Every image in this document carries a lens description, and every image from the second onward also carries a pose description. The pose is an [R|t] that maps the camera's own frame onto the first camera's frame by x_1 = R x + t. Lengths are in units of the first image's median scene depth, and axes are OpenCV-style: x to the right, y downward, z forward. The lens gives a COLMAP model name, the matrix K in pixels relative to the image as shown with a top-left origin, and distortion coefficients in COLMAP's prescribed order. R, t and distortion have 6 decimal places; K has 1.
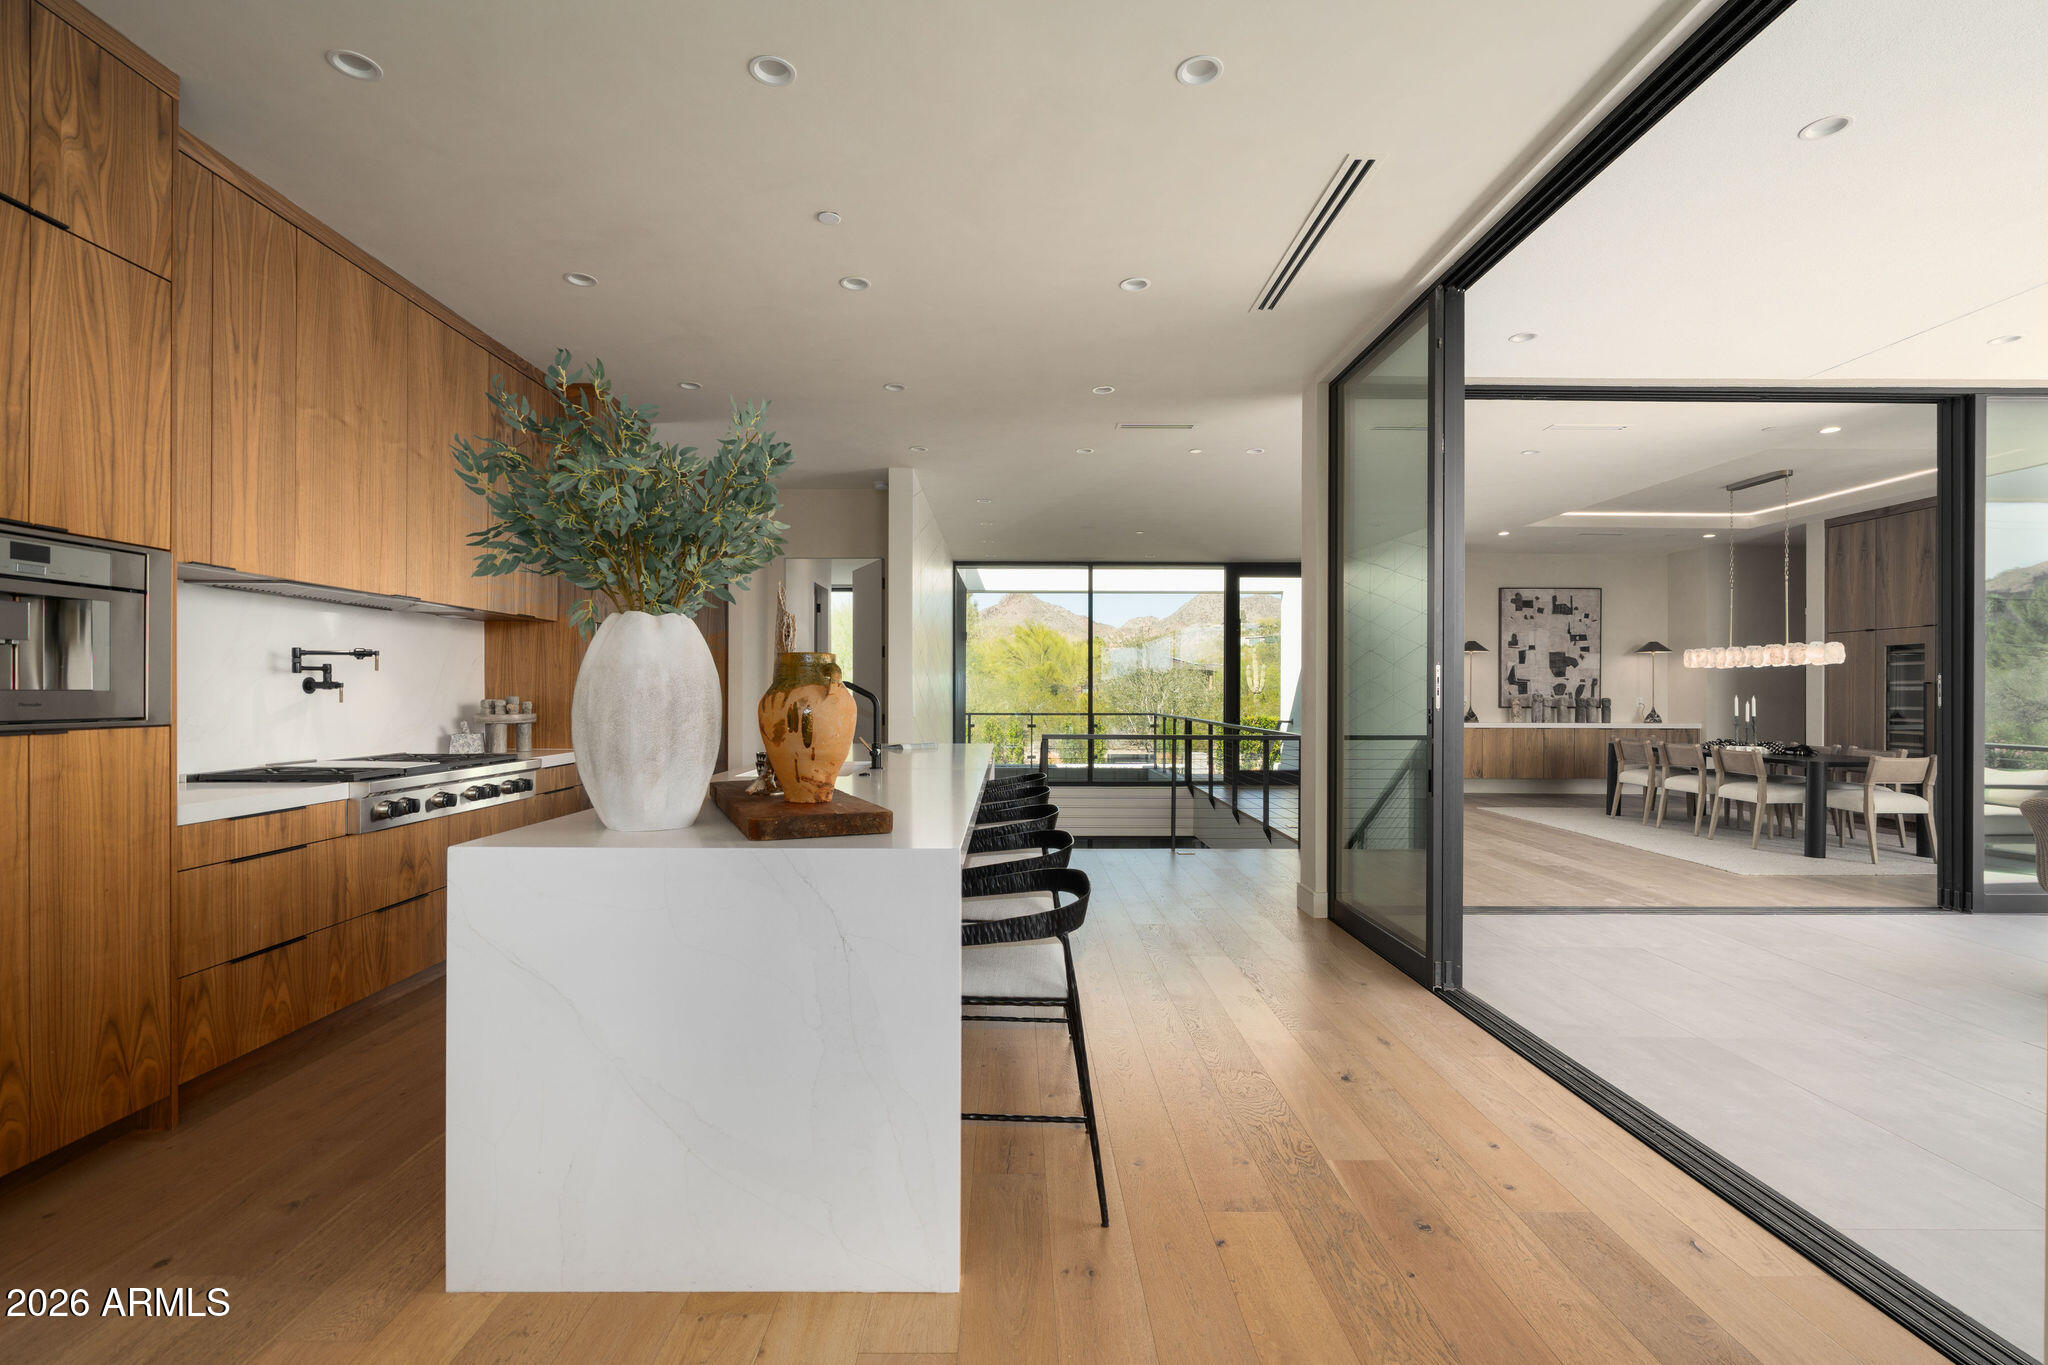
lens RADIAL K [[926.8, 0, 1024.0], [0, 926.8, 682.5], [0, 0, 1]] dist [-0.012023, 0.000247]
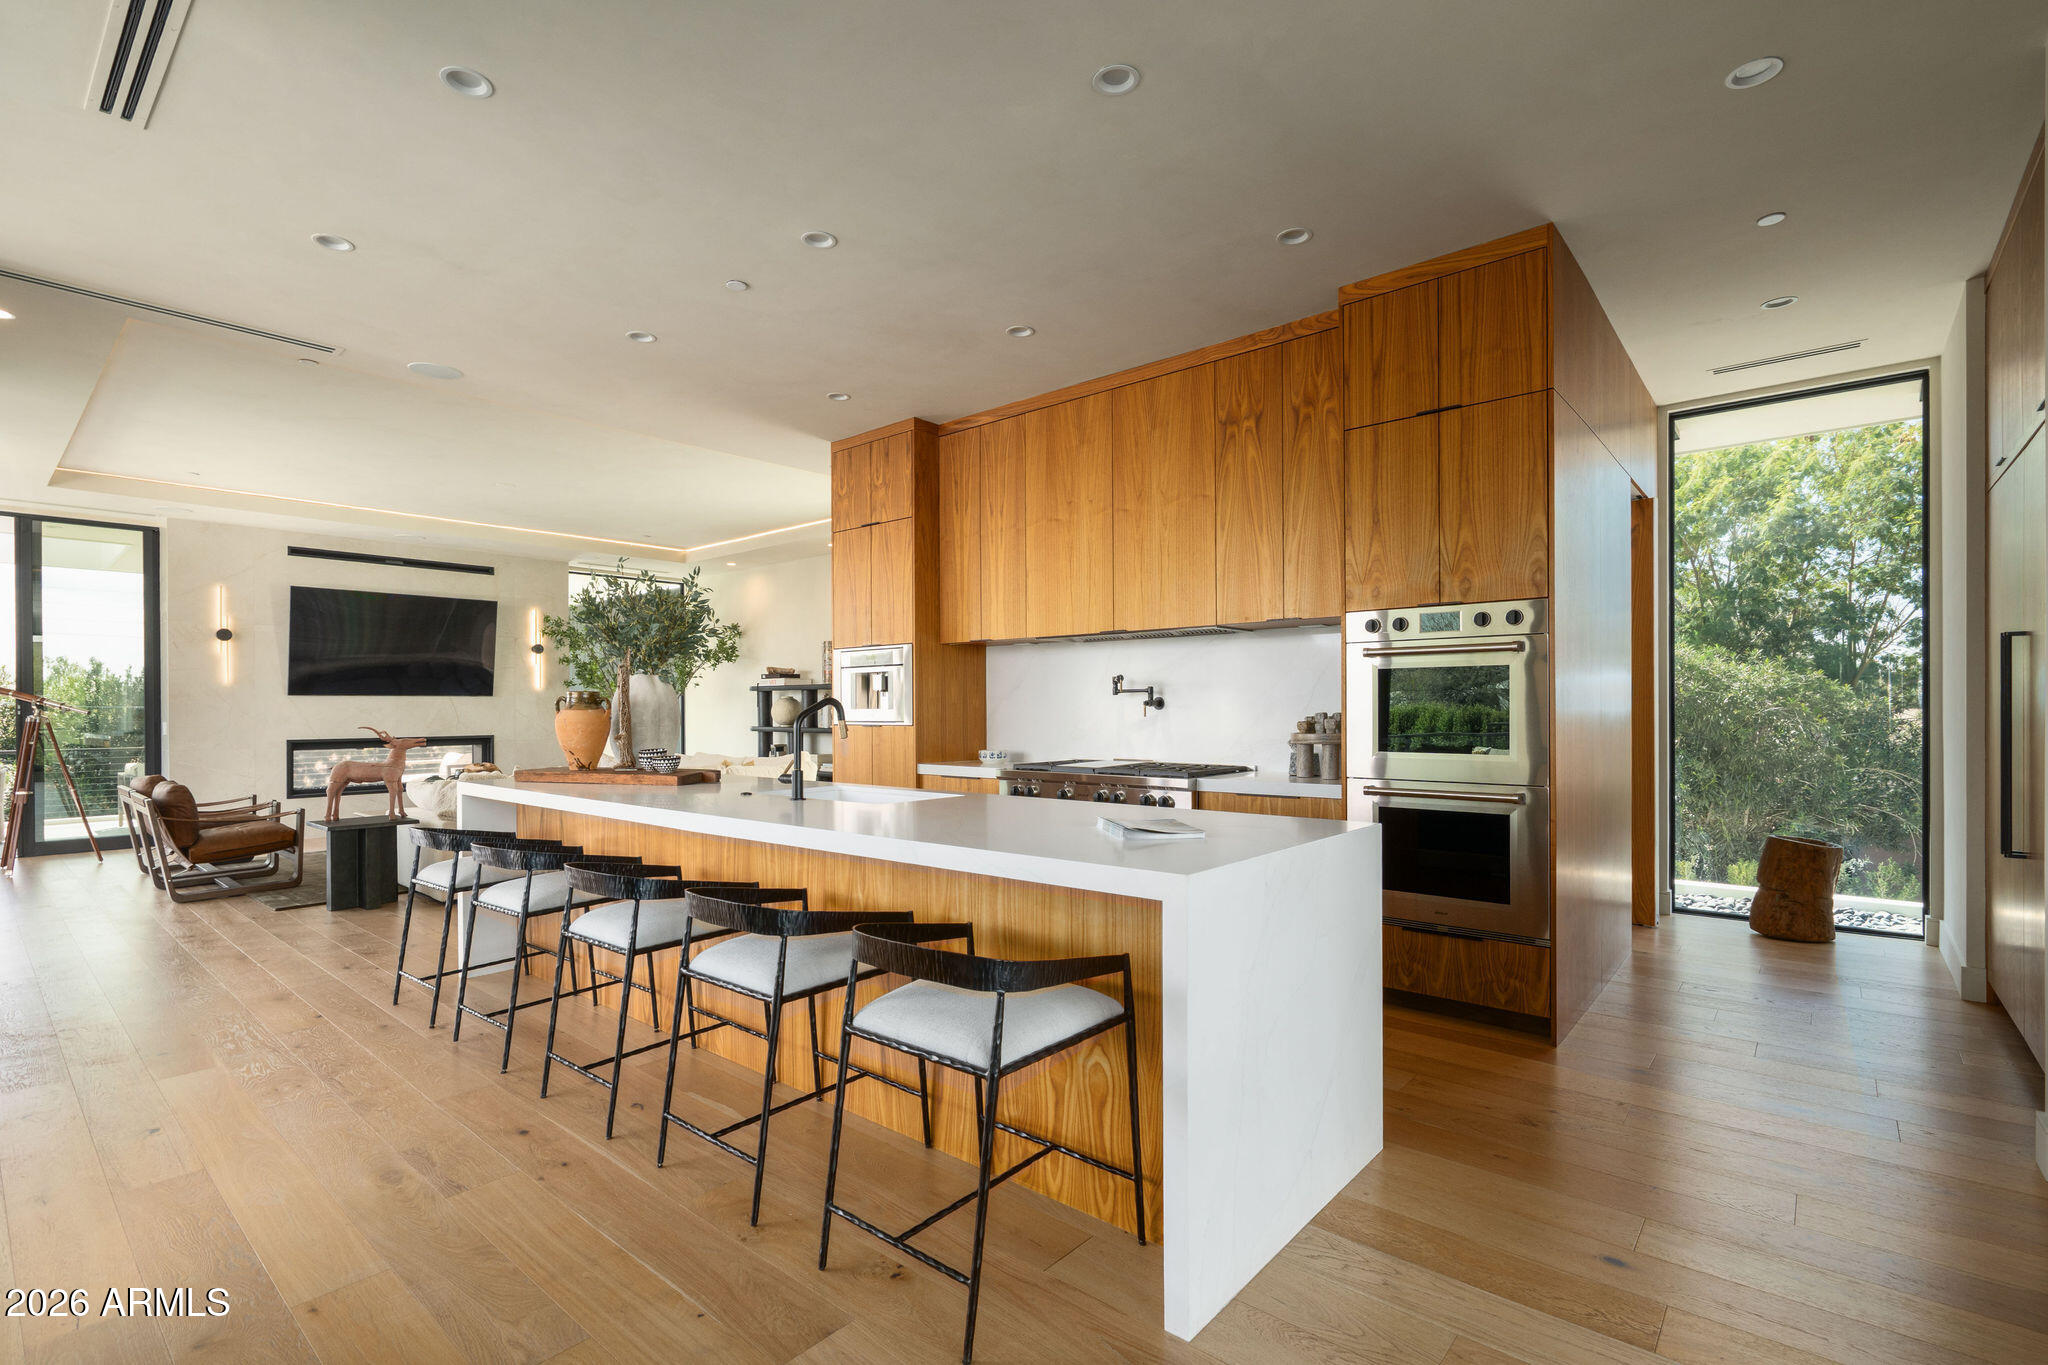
lens RADIAL K [[933.7, 0, 995.1], [0, 933.7, 695.8], [0, 0, 1]] dist [-0.004899, 0.000274]
pose [[-0.671532, -0.006461, -0.740947, 0.429036], [0.014353, 0.999661, -0.021725, 0.021392], [0.740837, -0.025224, -0.671212, 2.042340]]
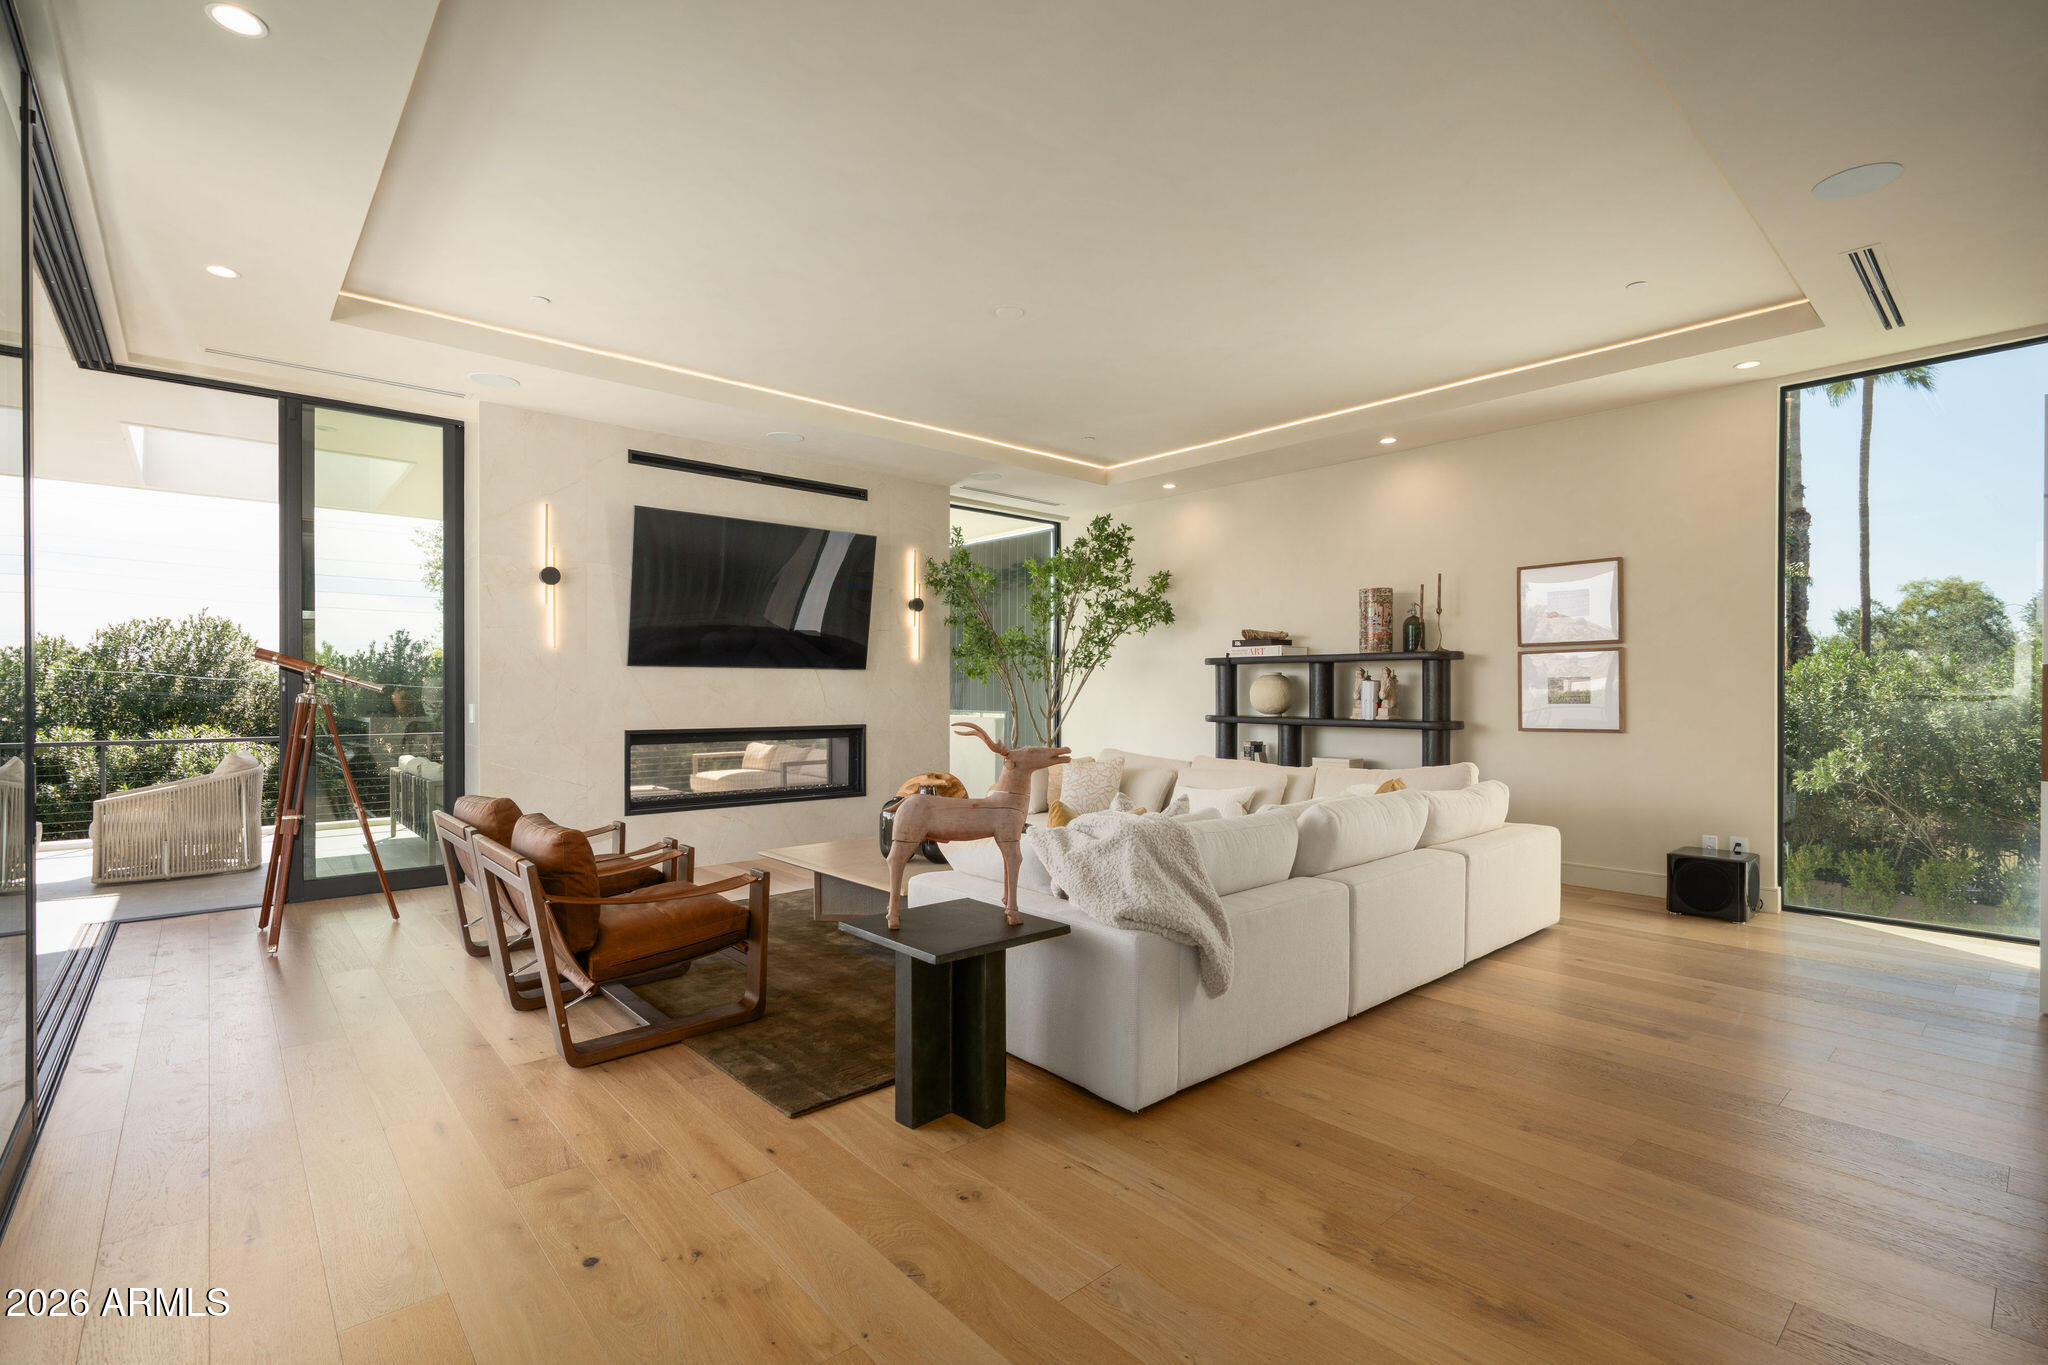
lens RADIAL K [[926.8, 0, 1024.0], [0, 926.8, 682.5], [0, 0, 1]] dist [-0.012023, 0.000247]
pose [[-0.757888, -0.007245, -0.652345, 0.411227], [0.006142, 0.999815, -0.018240, 0.003710], [0.652356, -0.017831, -0.757703, 0.555208]]
